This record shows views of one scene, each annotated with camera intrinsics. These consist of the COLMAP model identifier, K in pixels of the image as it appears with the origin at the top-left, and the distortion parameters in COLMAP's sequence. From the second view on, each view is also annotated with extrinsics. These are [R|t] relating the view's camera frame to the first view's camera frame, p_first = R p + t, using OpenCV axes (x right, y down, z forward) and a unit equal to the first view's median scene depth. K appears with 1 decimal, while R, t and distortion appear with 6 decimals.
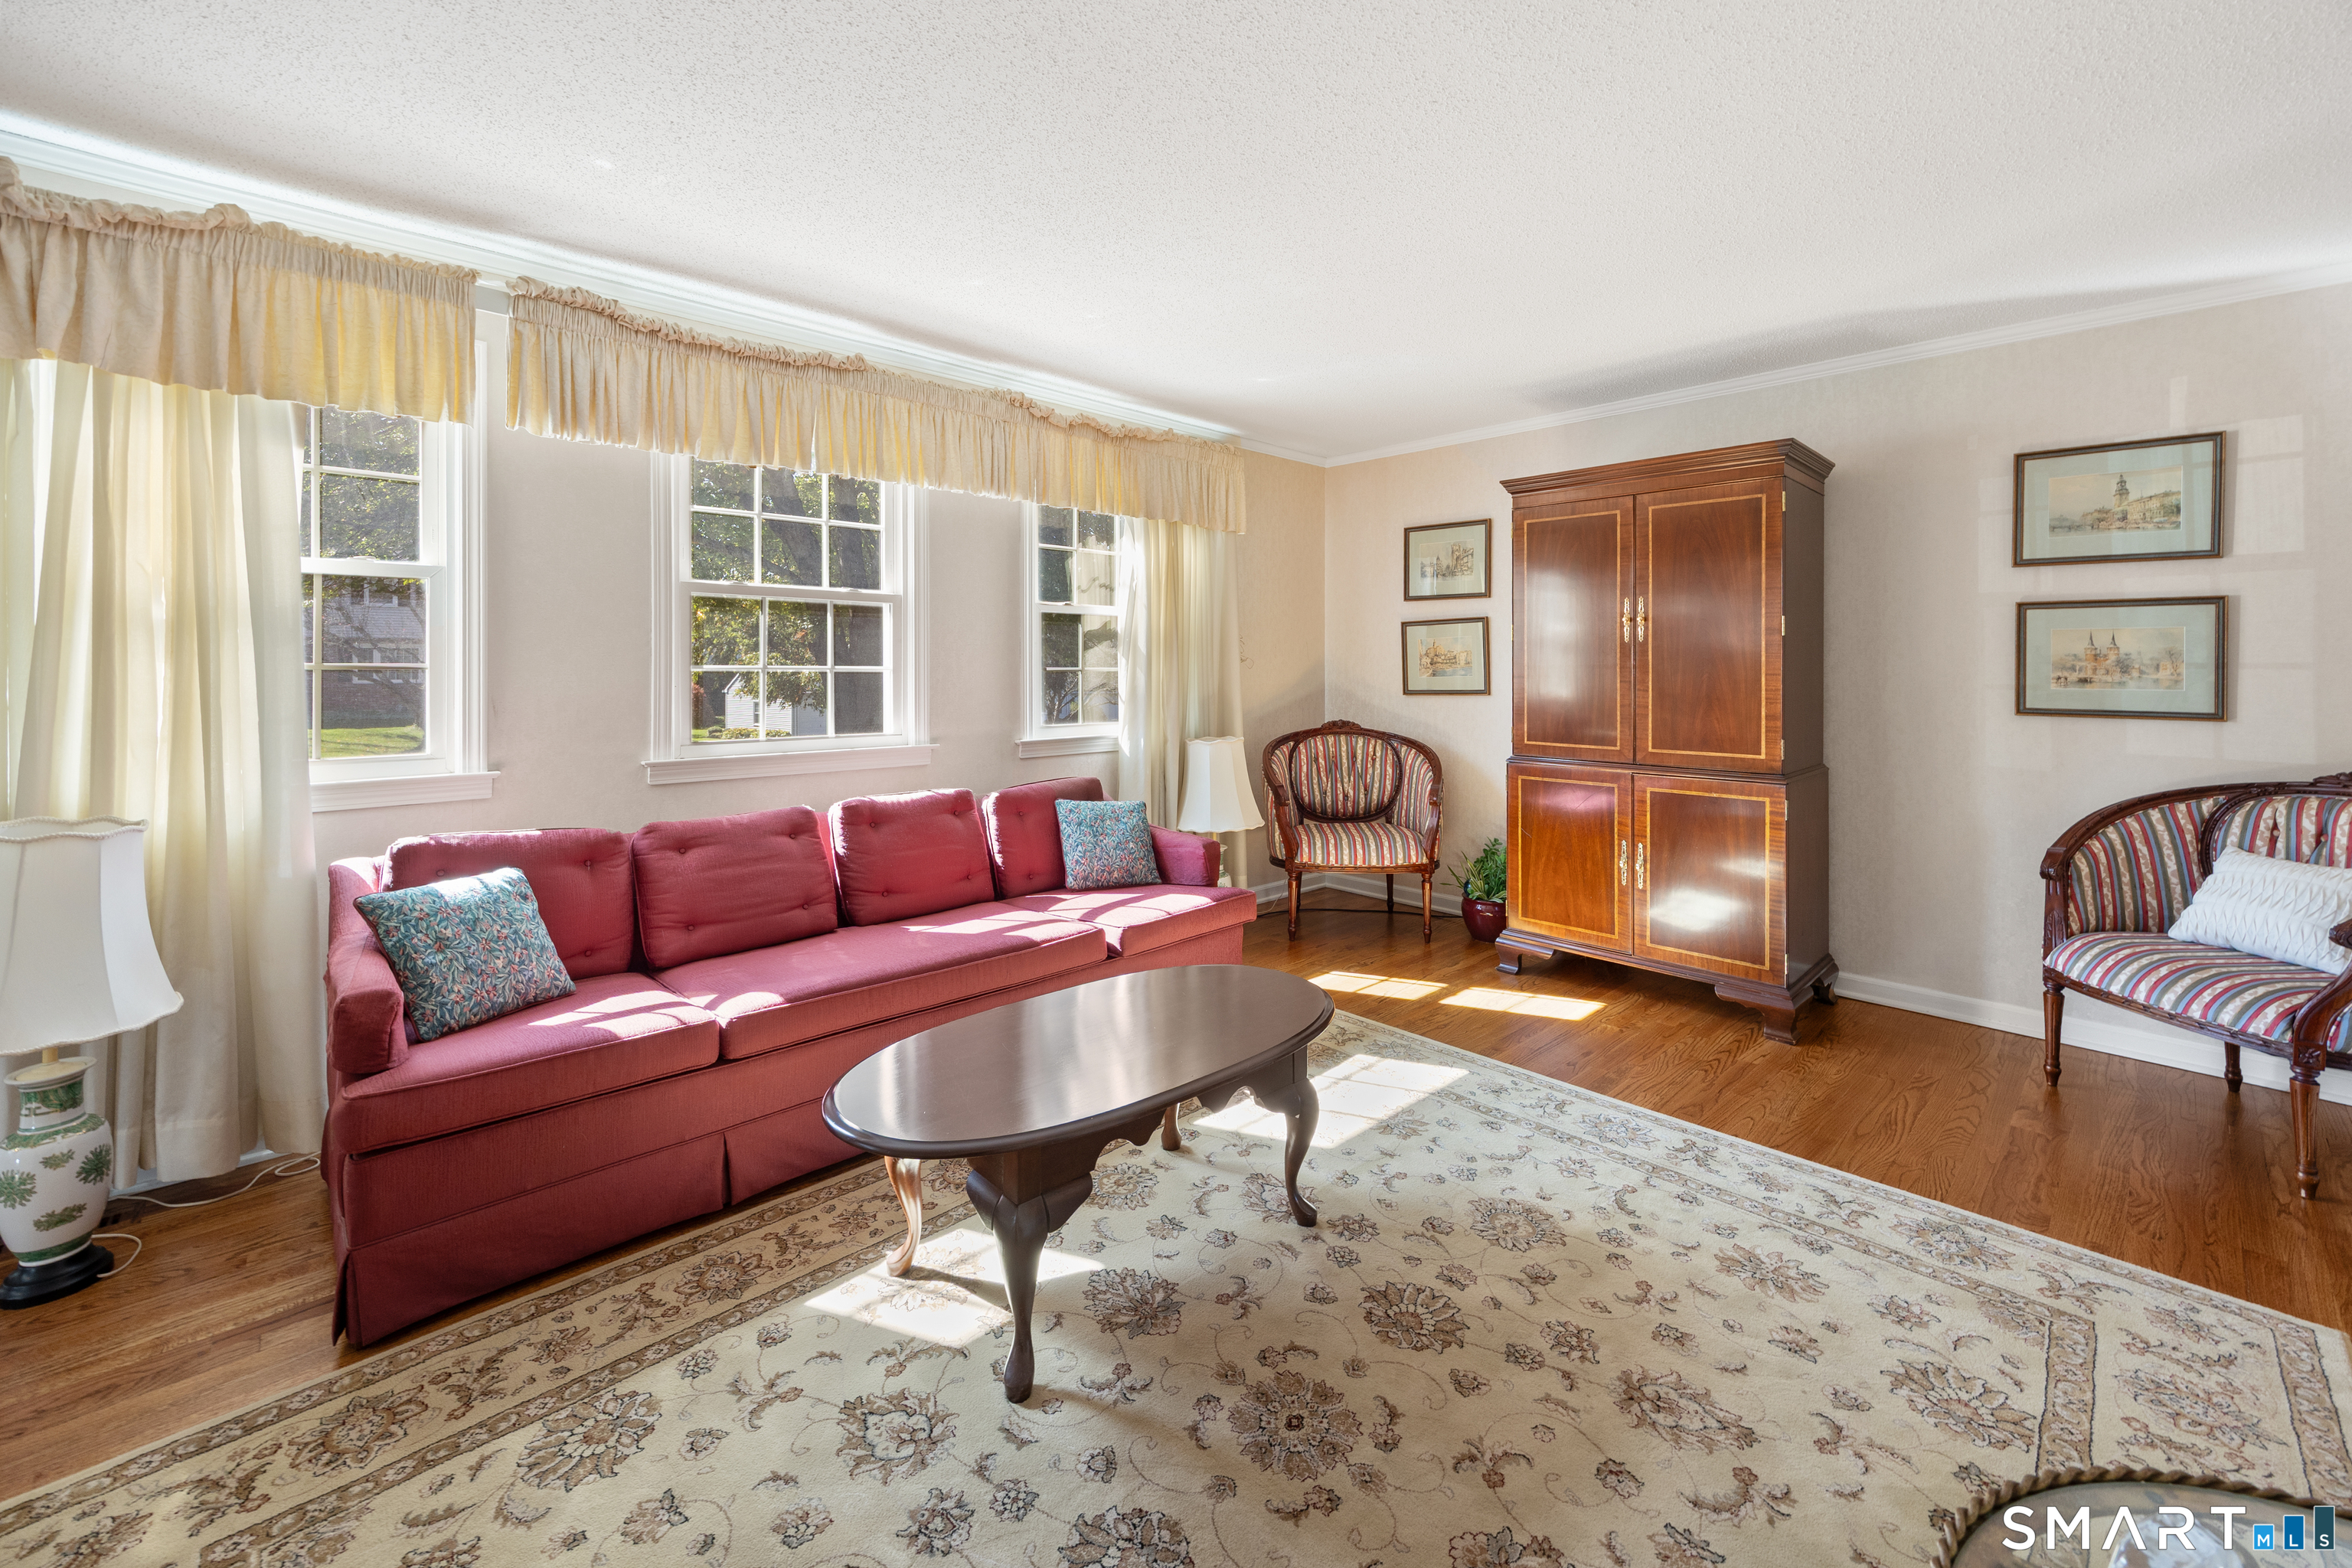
lens RADIAL K [[925.3, 0, 1183.1], [0, 925.3, 673.4], [0, 0, 1]] dist [0.002866, 0.000553]
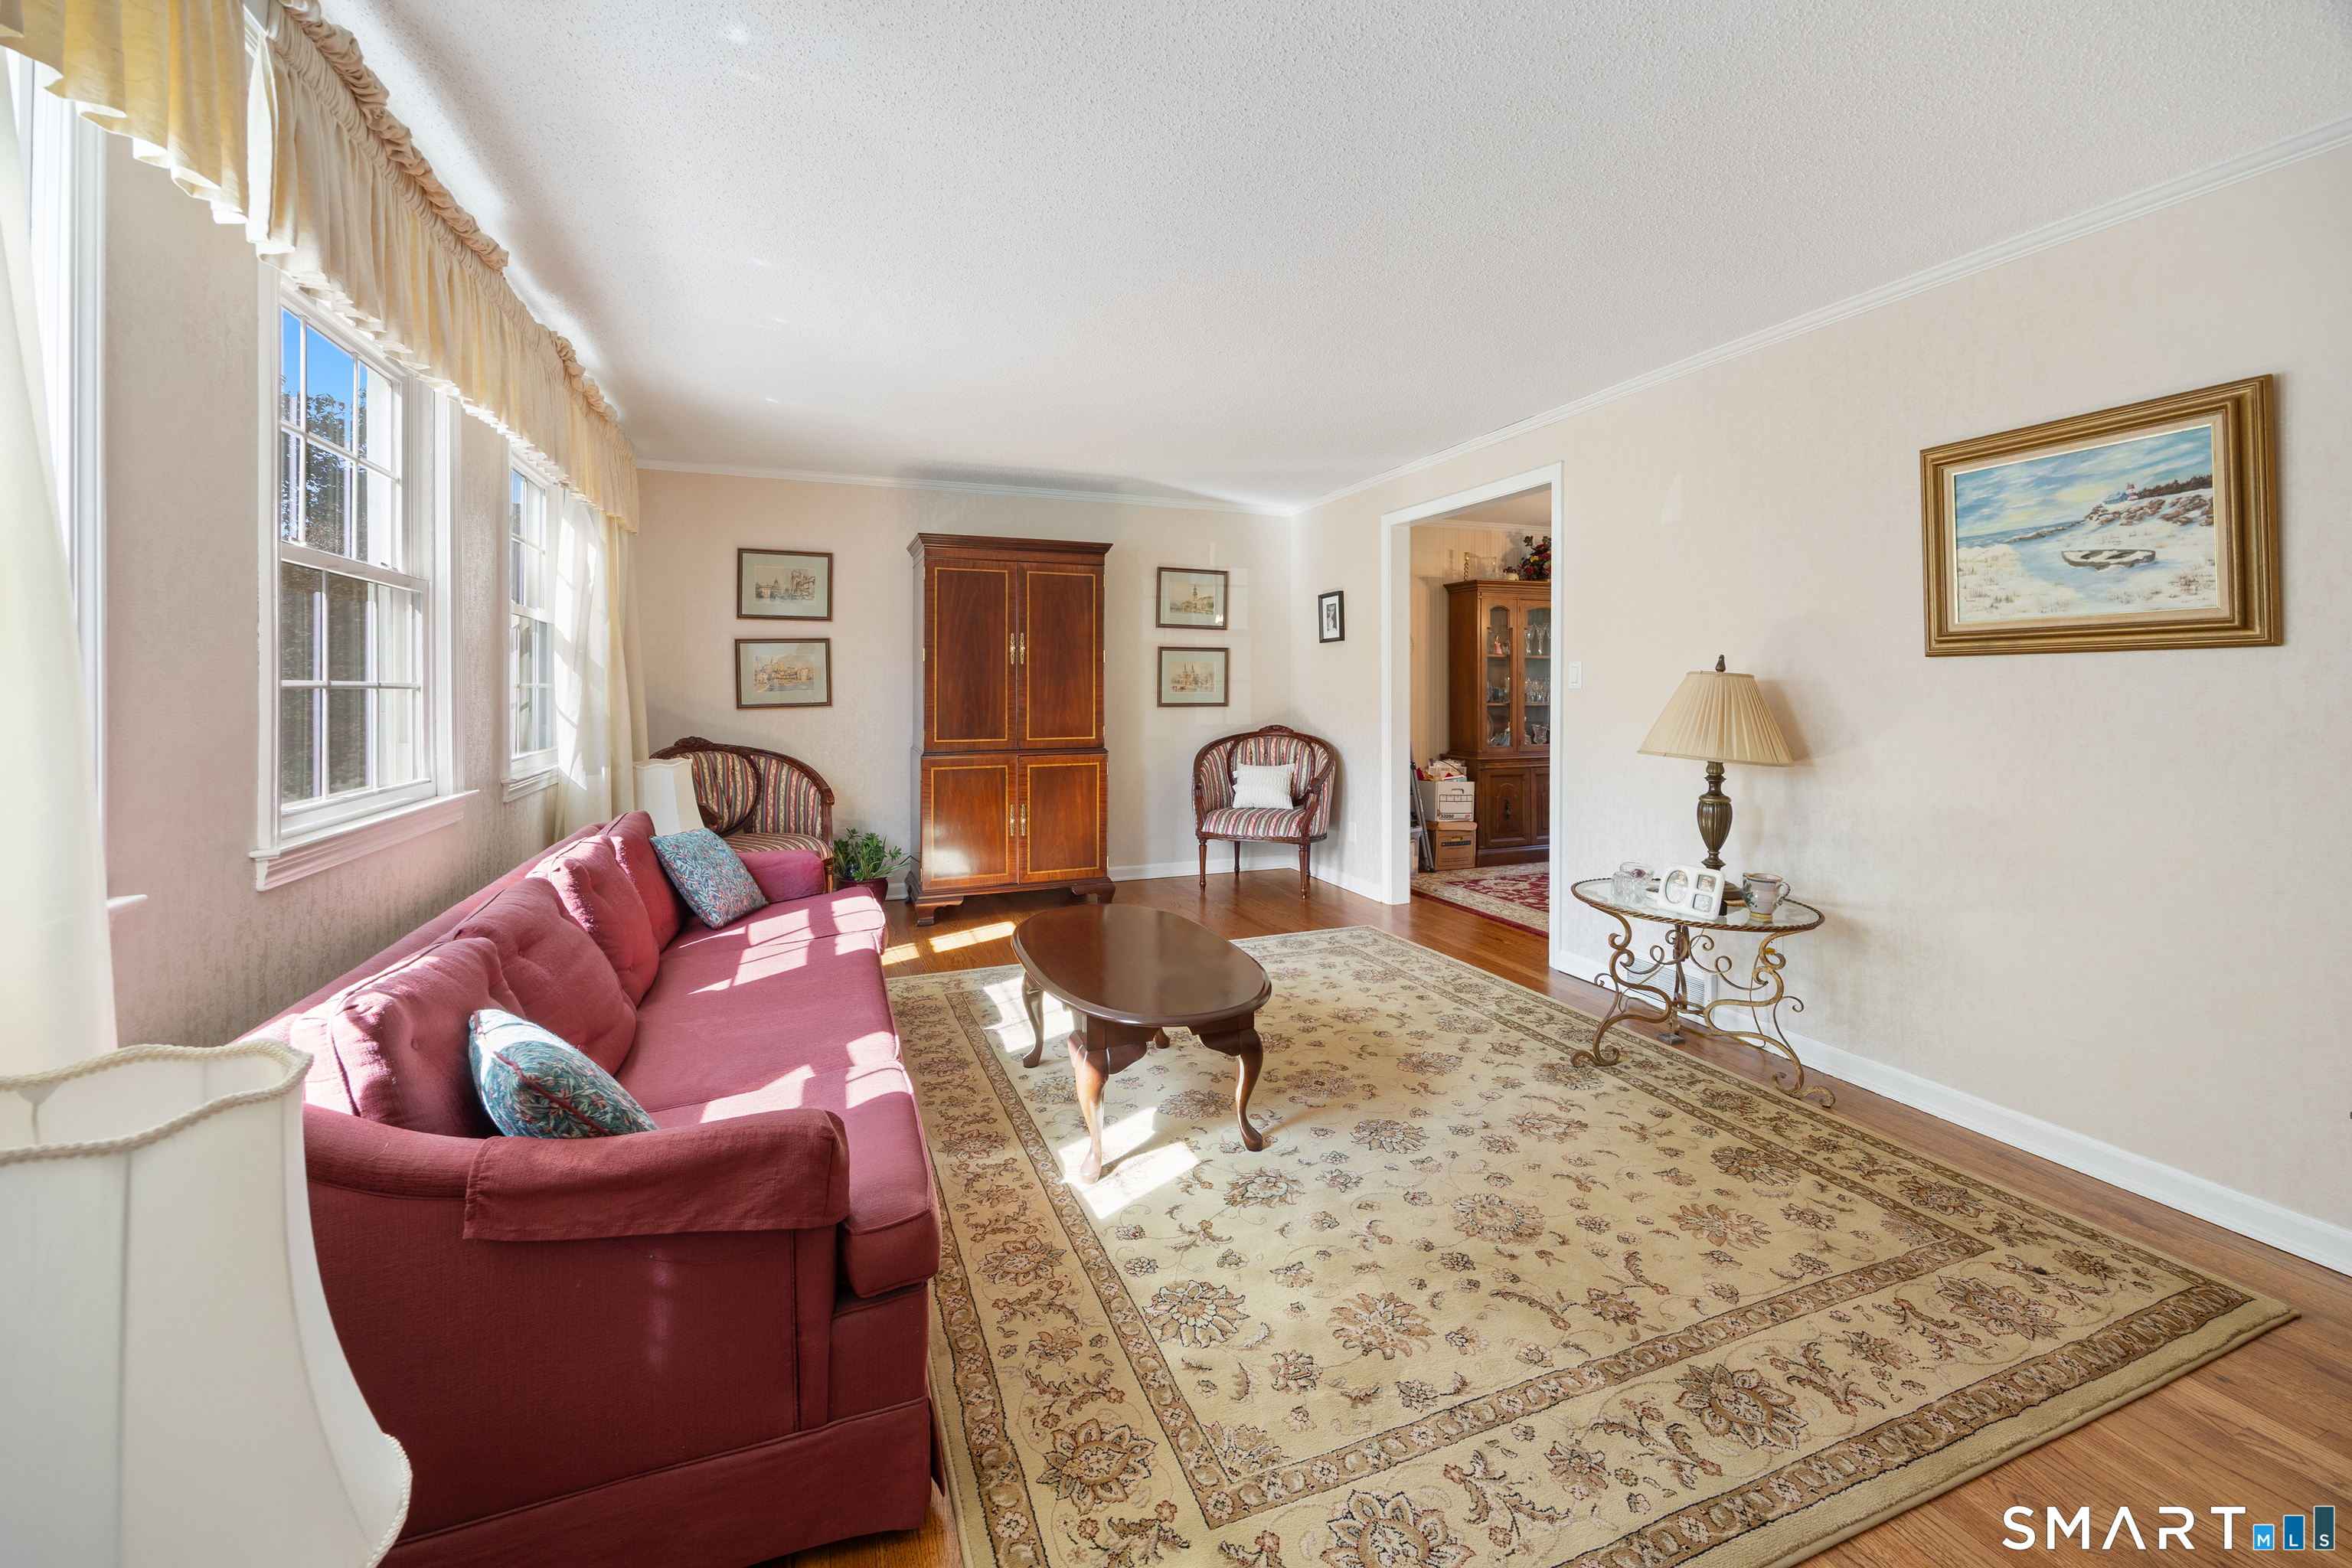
lens RADIAL K [[925.3, 0, 1159.6], [0, 925.3, 678.3], [0, 0, 1]] dist [0.002866, 0.000553]
pose [[0.404674, 0.005815, 0.914442, -1.396372], [0.011612, 0.999866, -0.011496, 0.014691], [-0.914387, 0.015270, 0.404553, 0.436162]]
